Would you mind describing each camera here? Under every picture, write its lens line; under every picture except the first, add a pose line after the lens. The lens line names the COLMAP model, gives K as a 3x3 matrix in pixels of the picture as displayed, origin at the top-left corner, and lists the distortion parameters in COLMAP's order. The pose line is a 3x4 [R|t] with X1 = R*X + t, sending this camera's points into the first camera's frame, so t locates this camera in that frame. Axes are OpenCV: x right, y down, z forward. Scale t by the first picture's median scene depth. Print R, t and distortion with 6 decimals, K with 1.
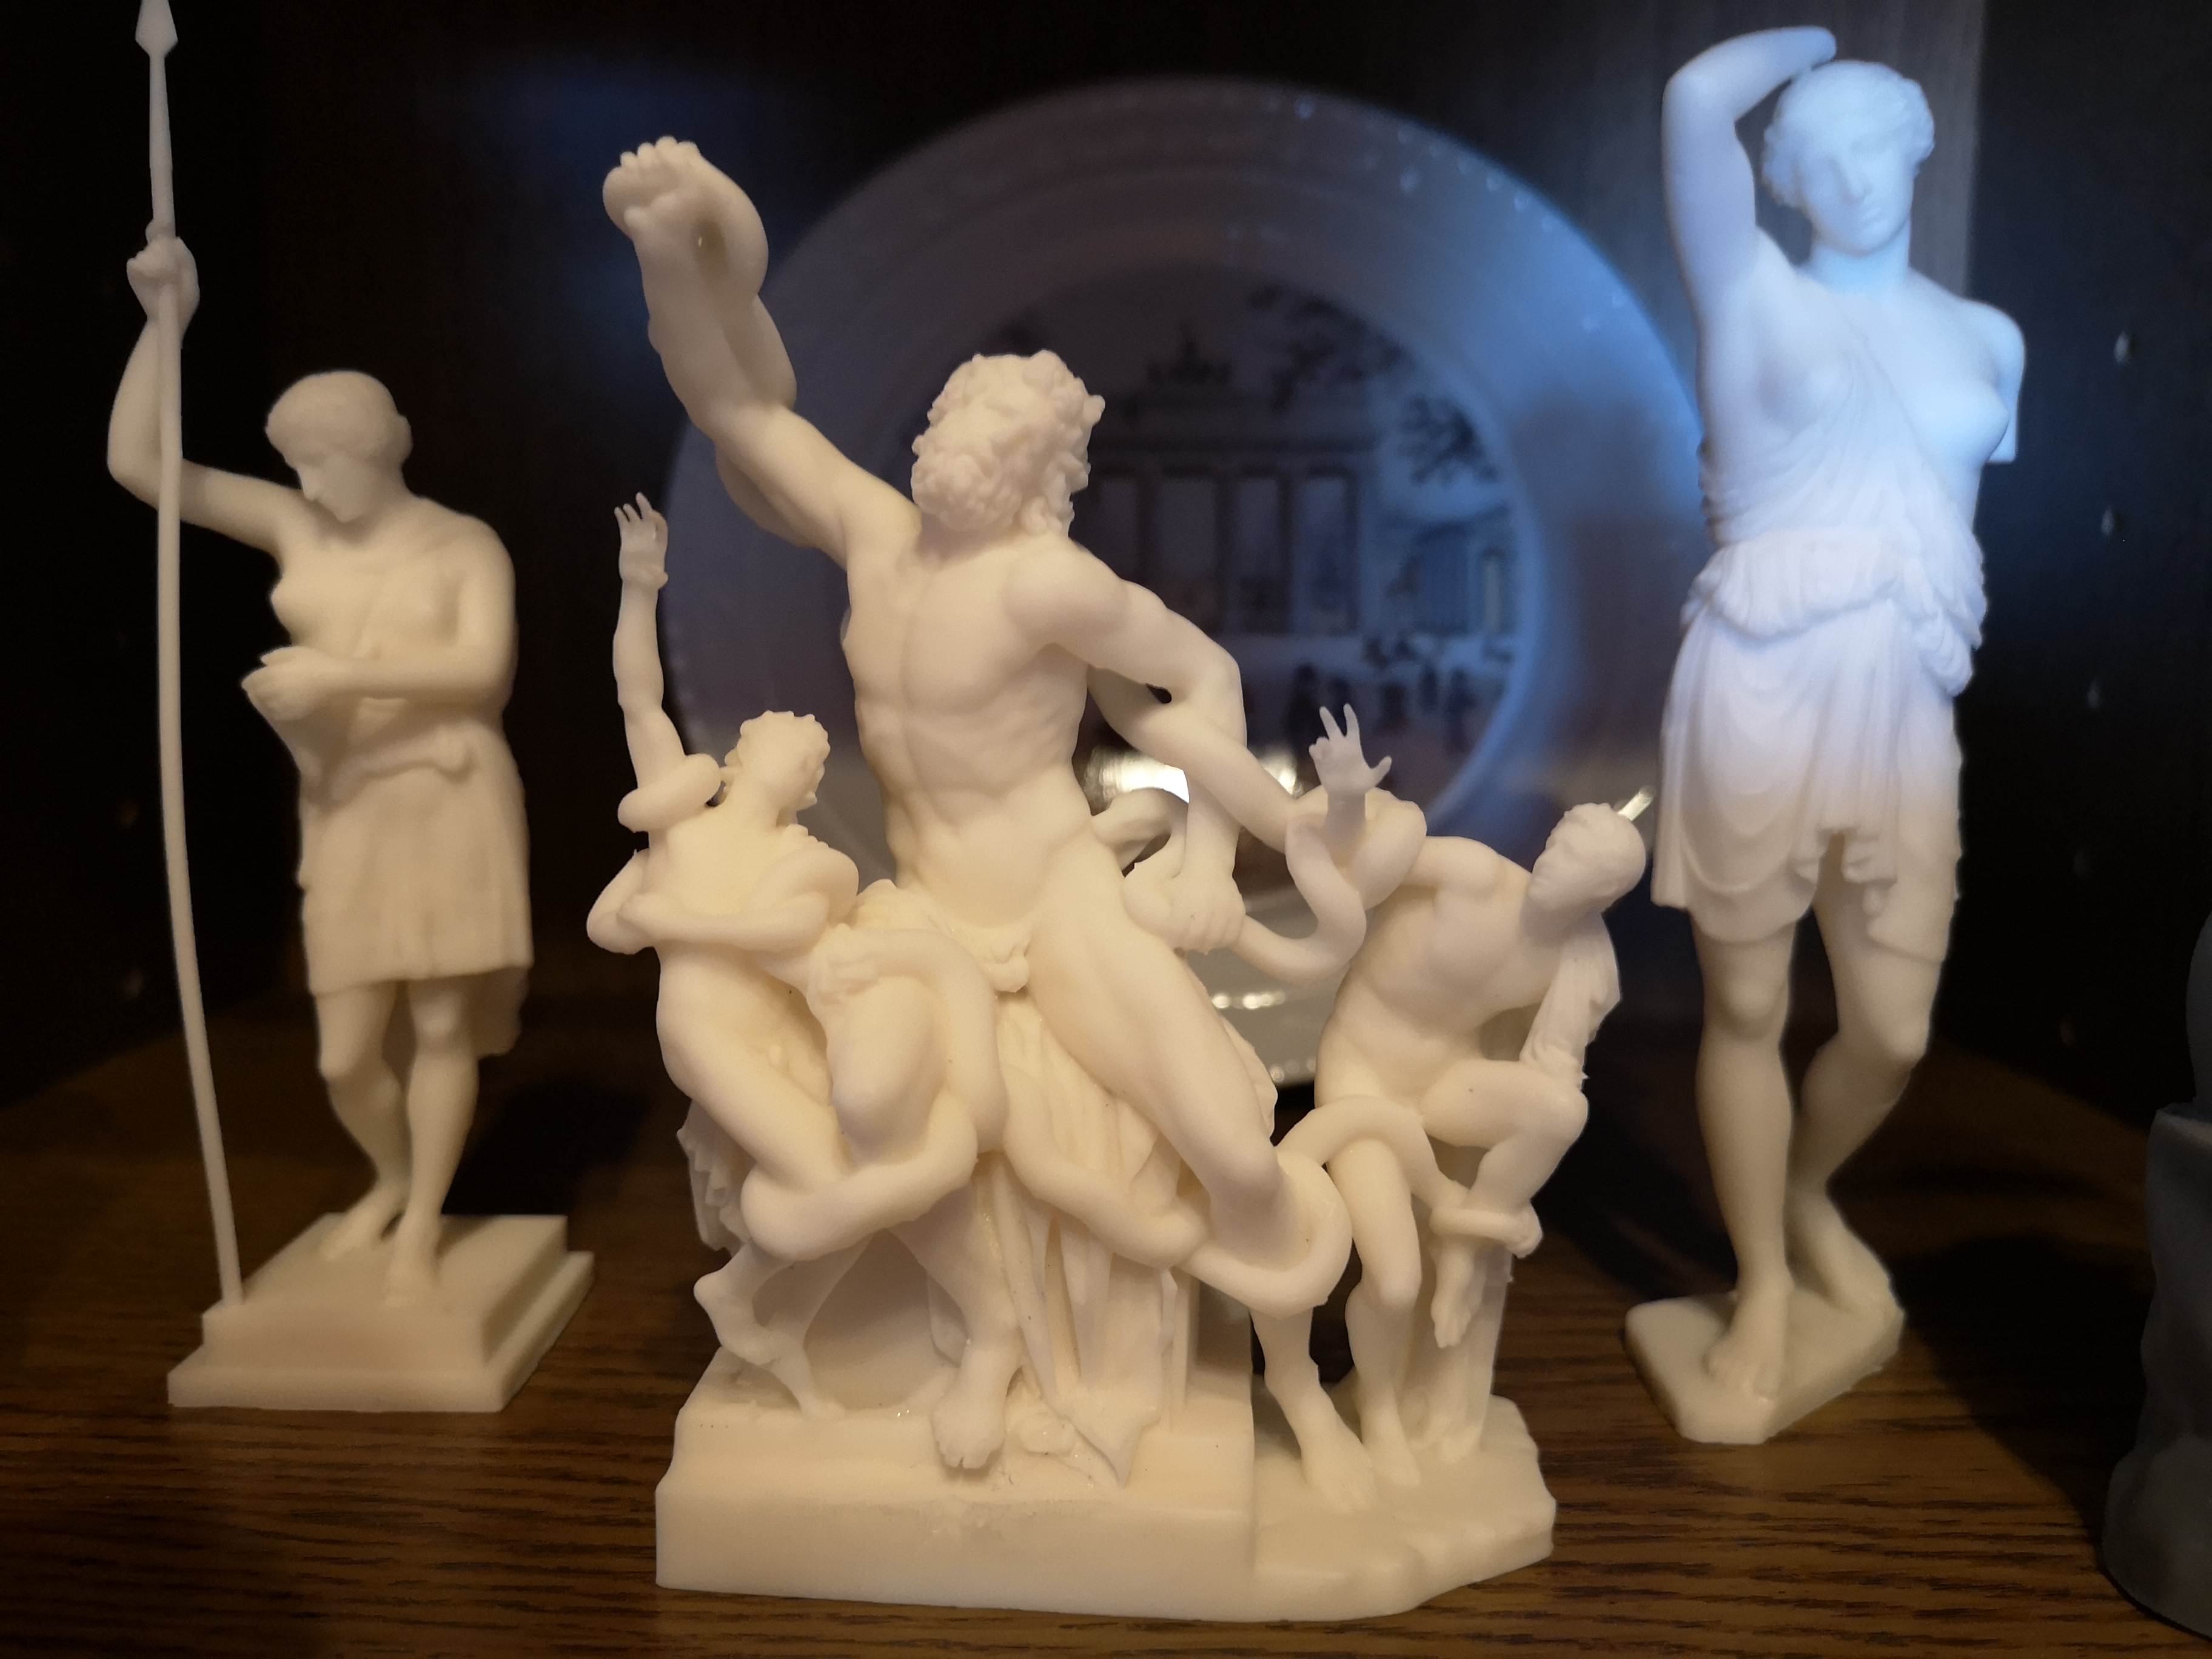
lens RADIAL K [[1823.4, 0, 1107.9], [0, 1823.4, 820.8], [0, 0, 1]] dist [0.000587, -0.024358]
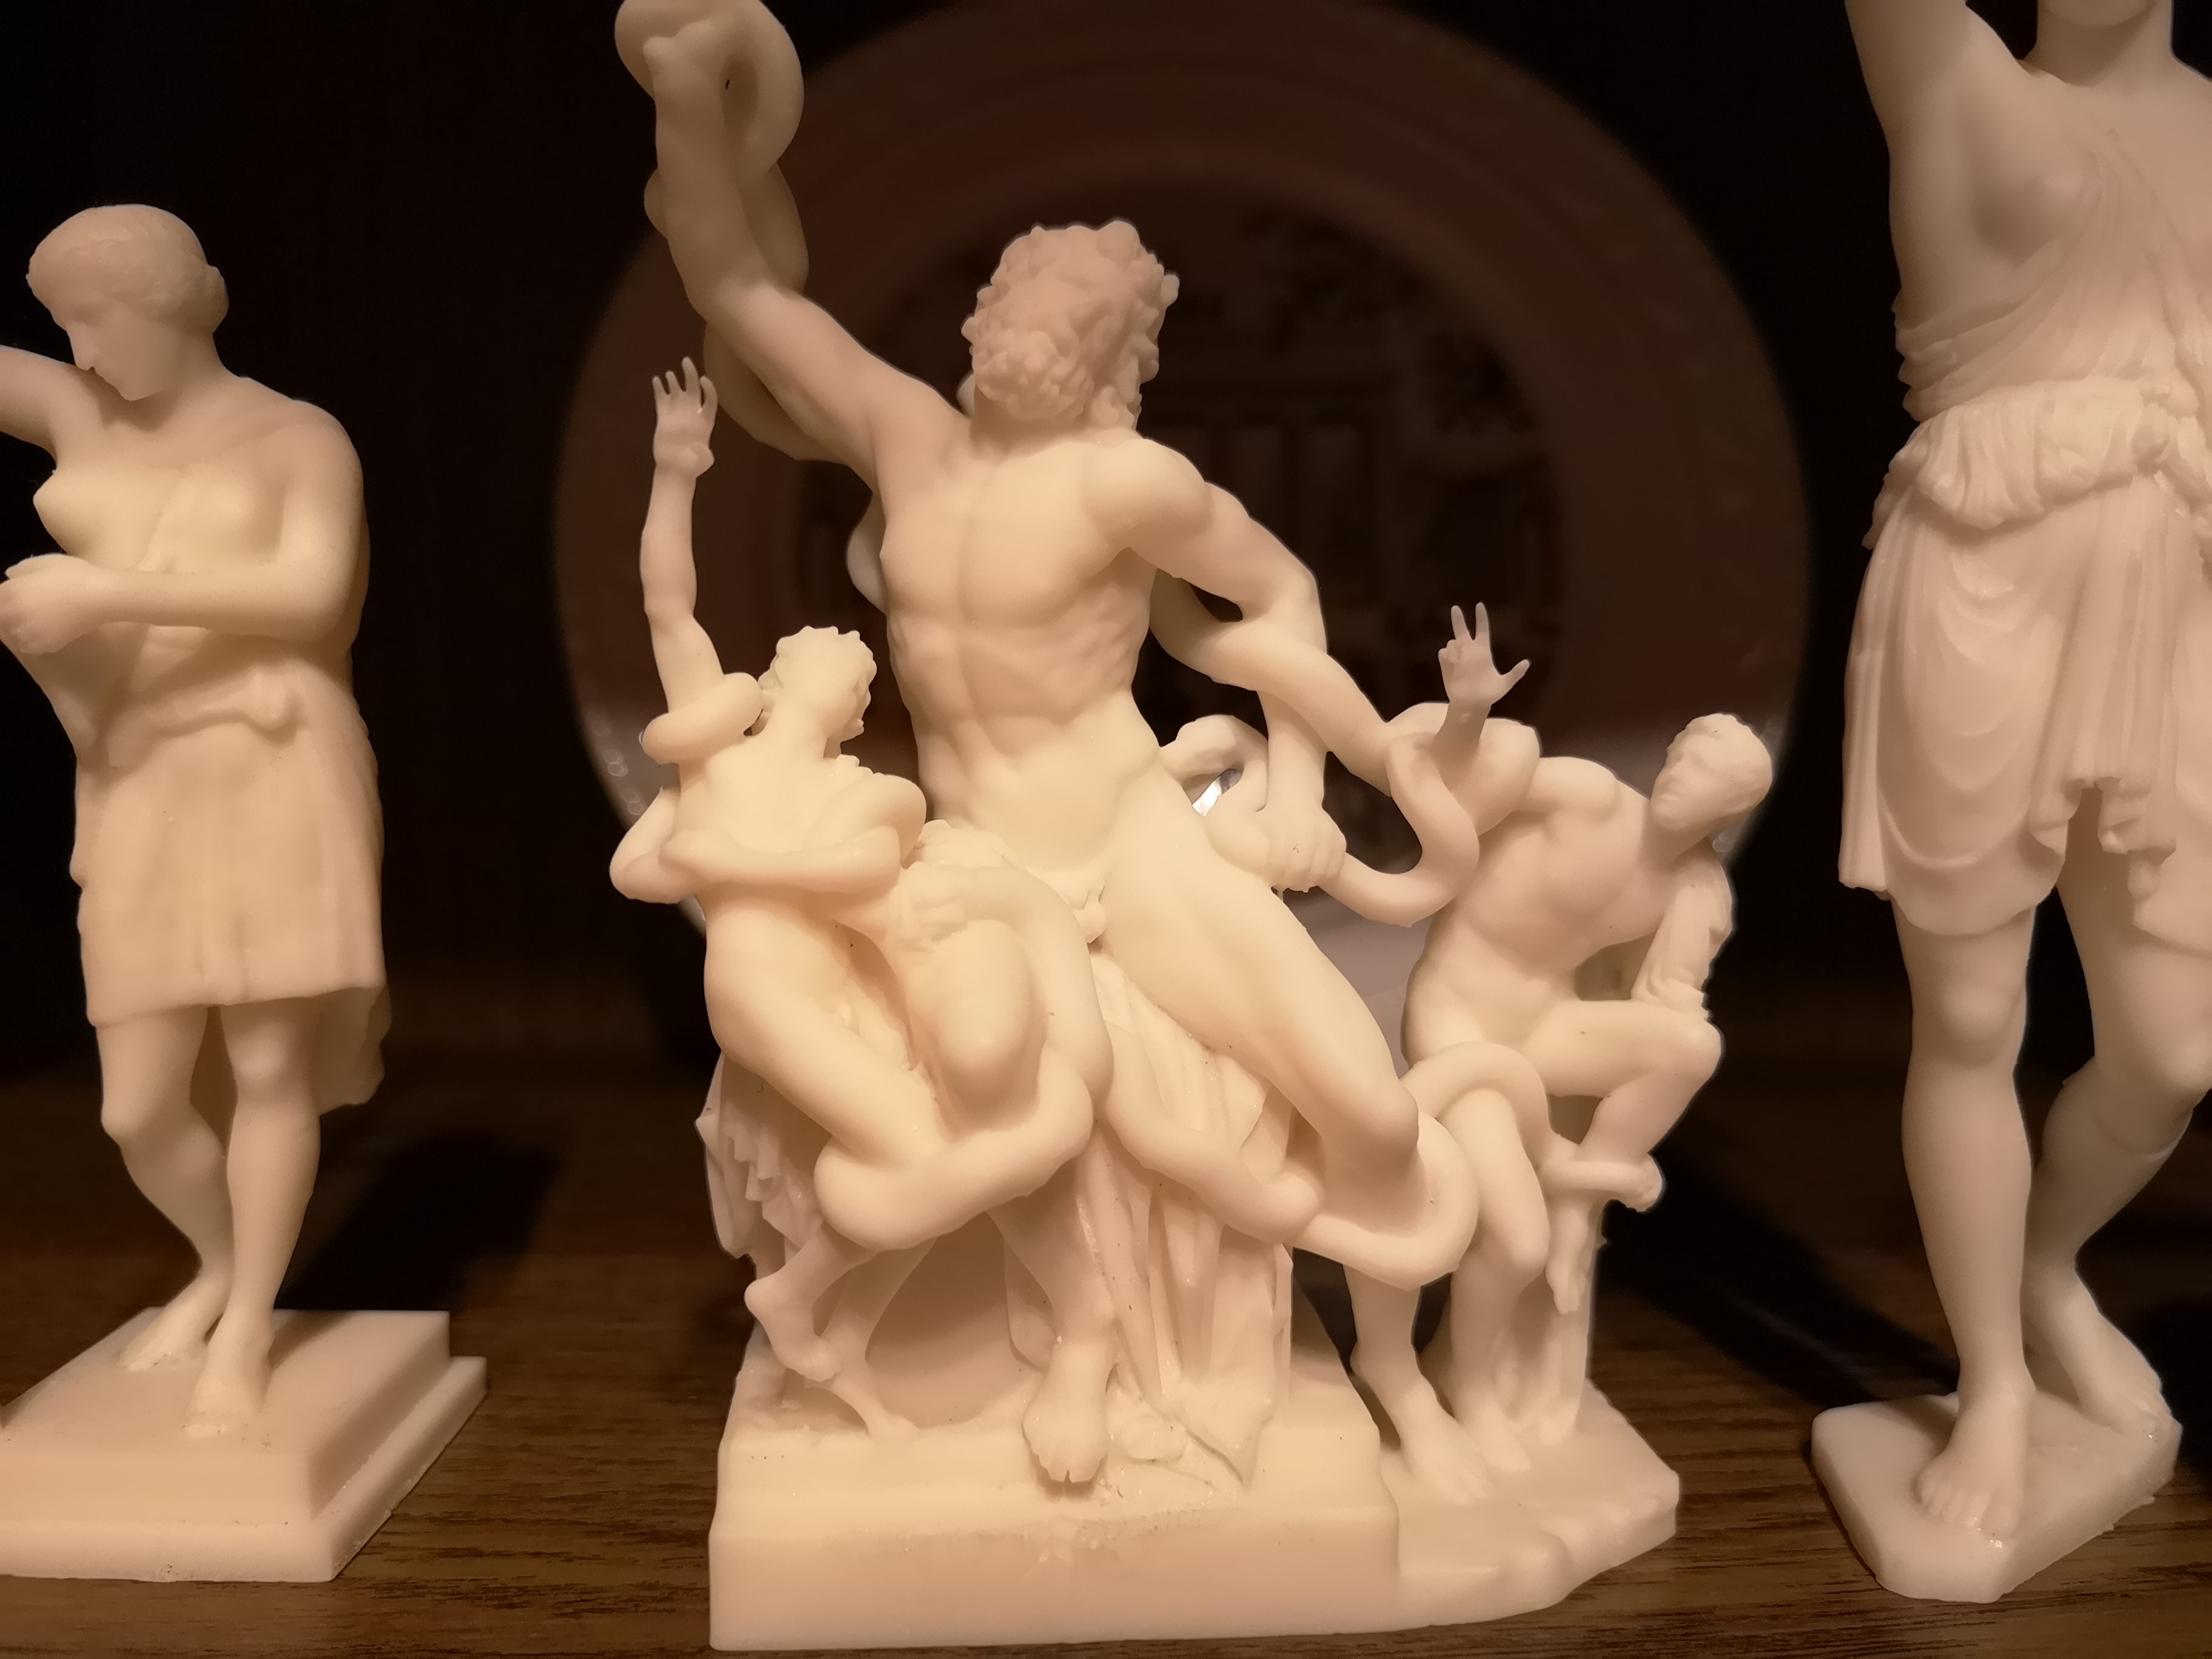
lens RADIAL K [[1823.4, 0, 1107.9], [0, 1823.4, 820.8], [0, 0, 1]] dist [0.000587, -0.024358]
pose [[0.989407, -0.022782, 0.143372, -0.172933], [0.026328, 0.999391, -0.022889, 0.056908], [-0.142763, 0.026422, 0.989404, 0.121134]]
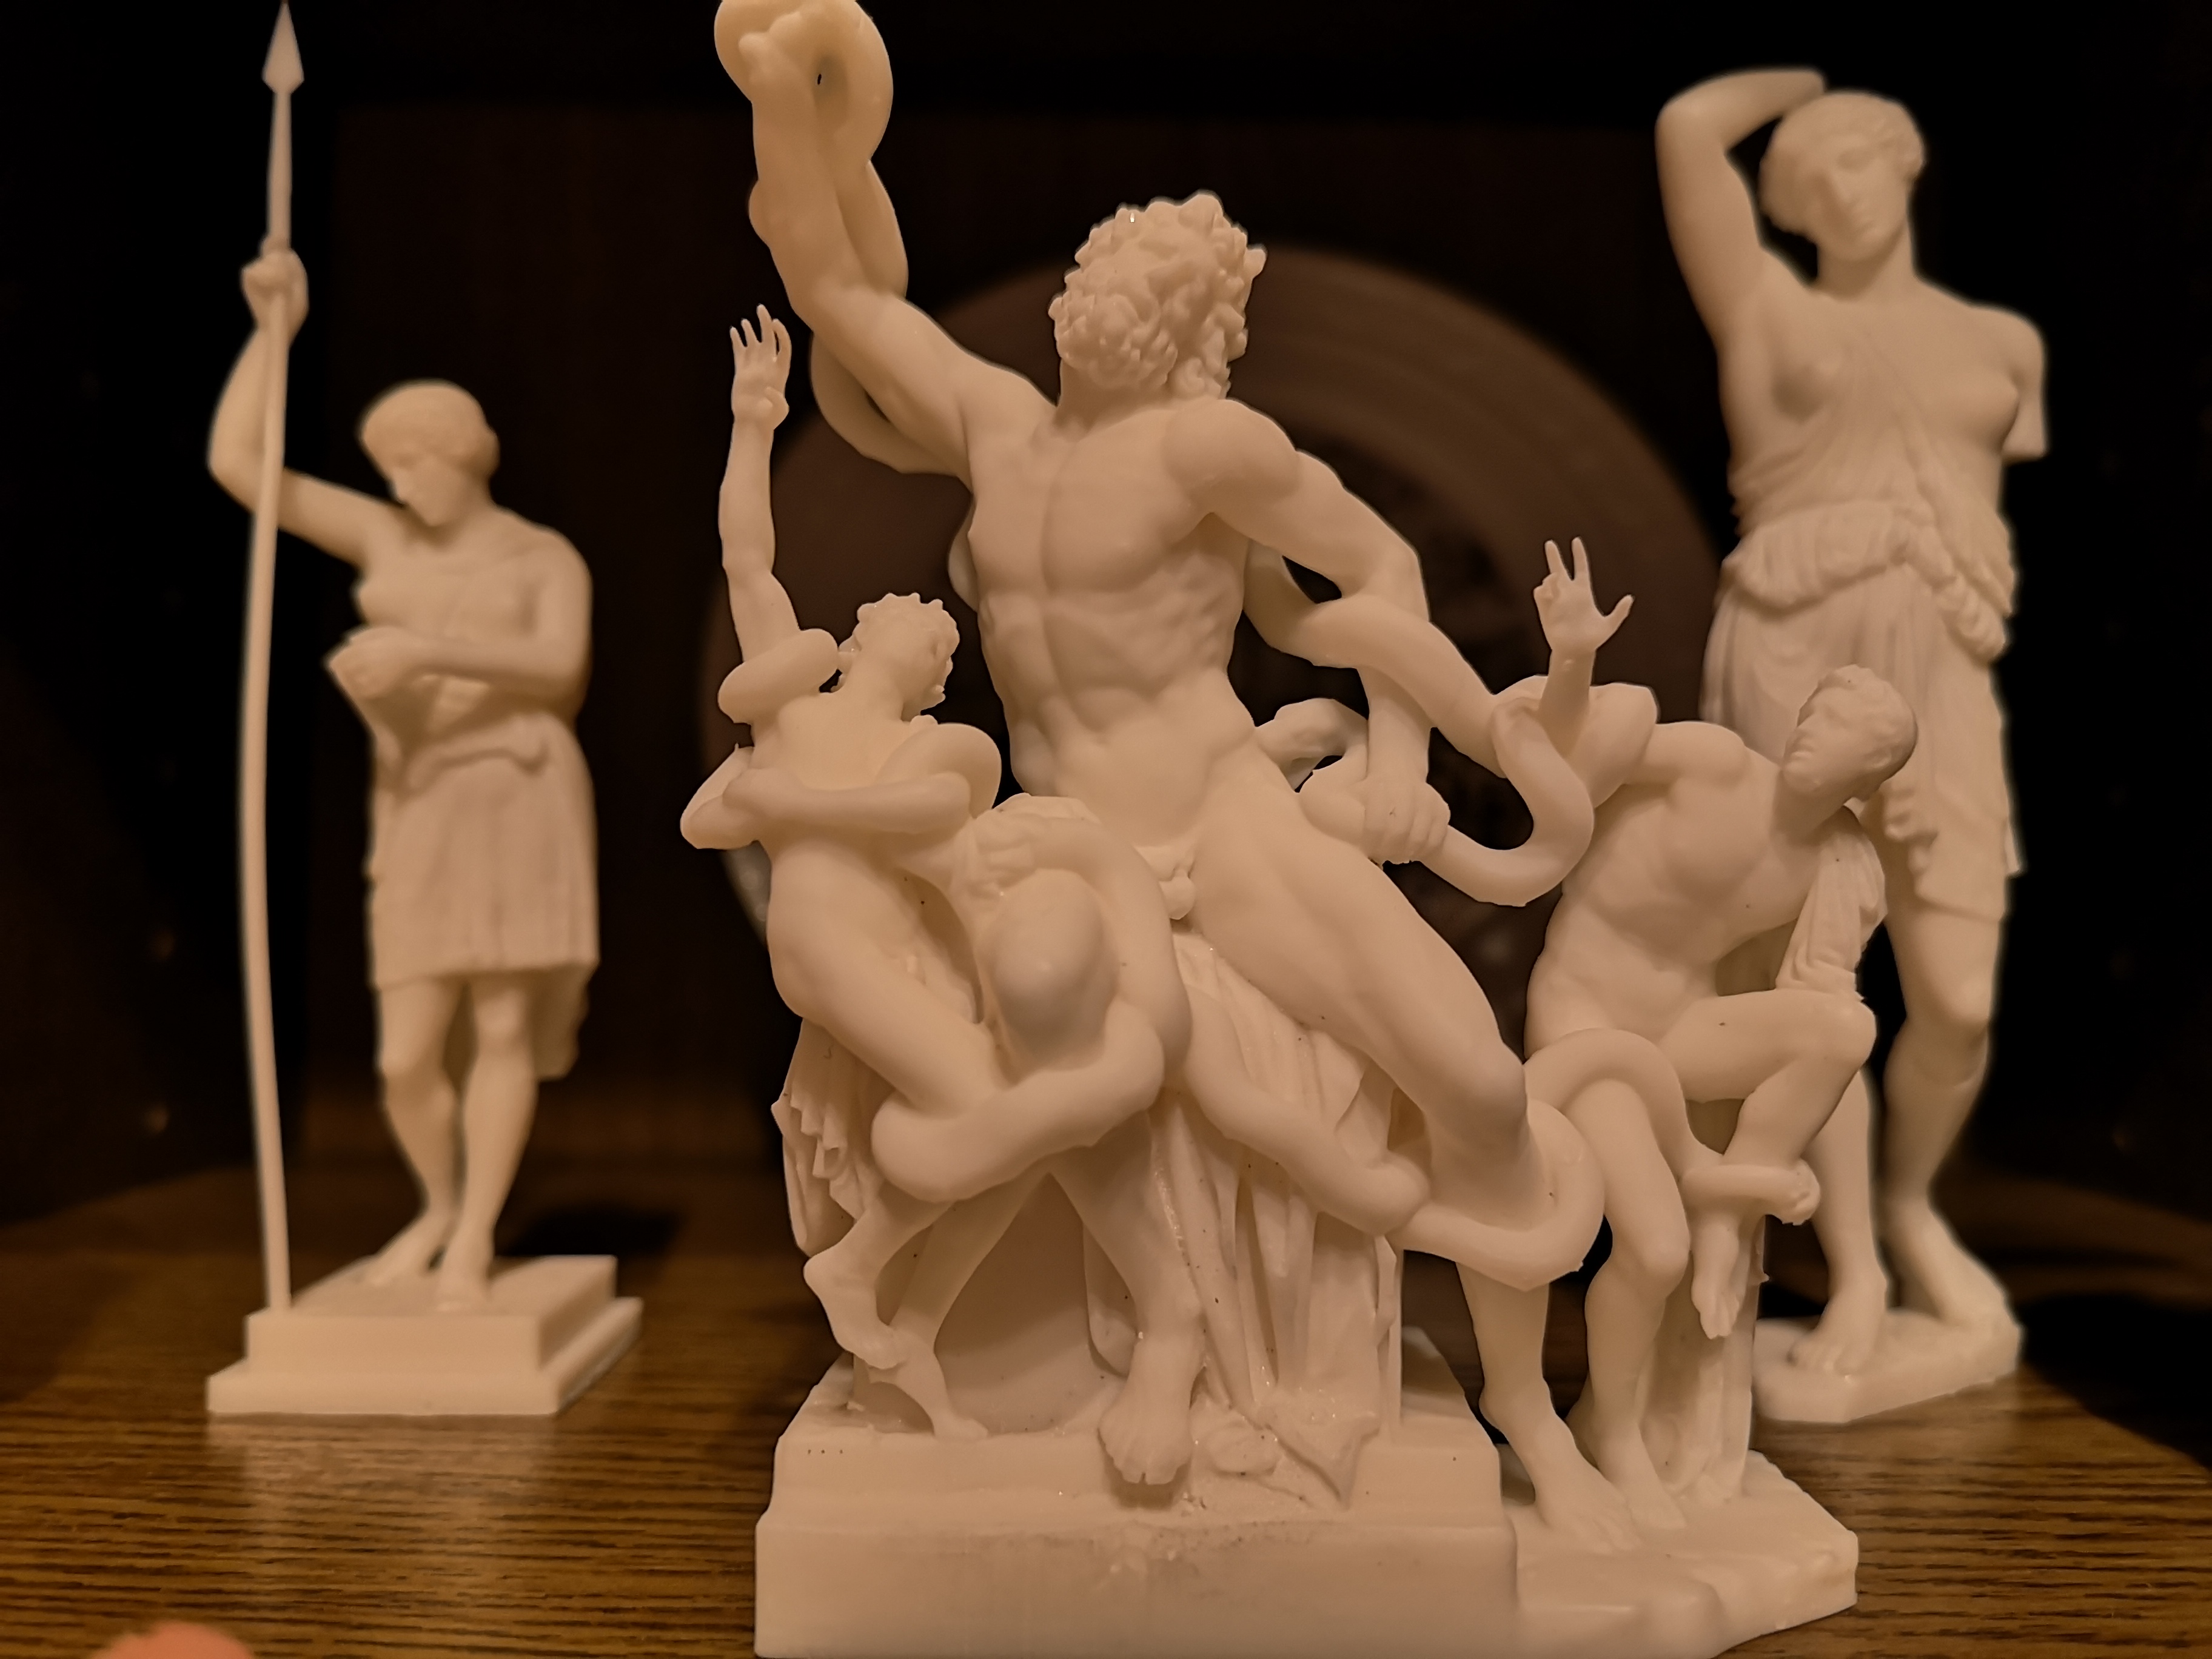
lens RADIAL K [[1823.4, 0, 1107.9], [0, 1823.4, 820.8], [0, 0, 1]] dist [0.000587, -0.024358]
pose [[0.999534, -0.016168, 0.025893, -0.107799], [0.020216, 0.986152, -0.164608, 0.192607], [-0.022873, 0.165054, 0.986019, 0.162952]]
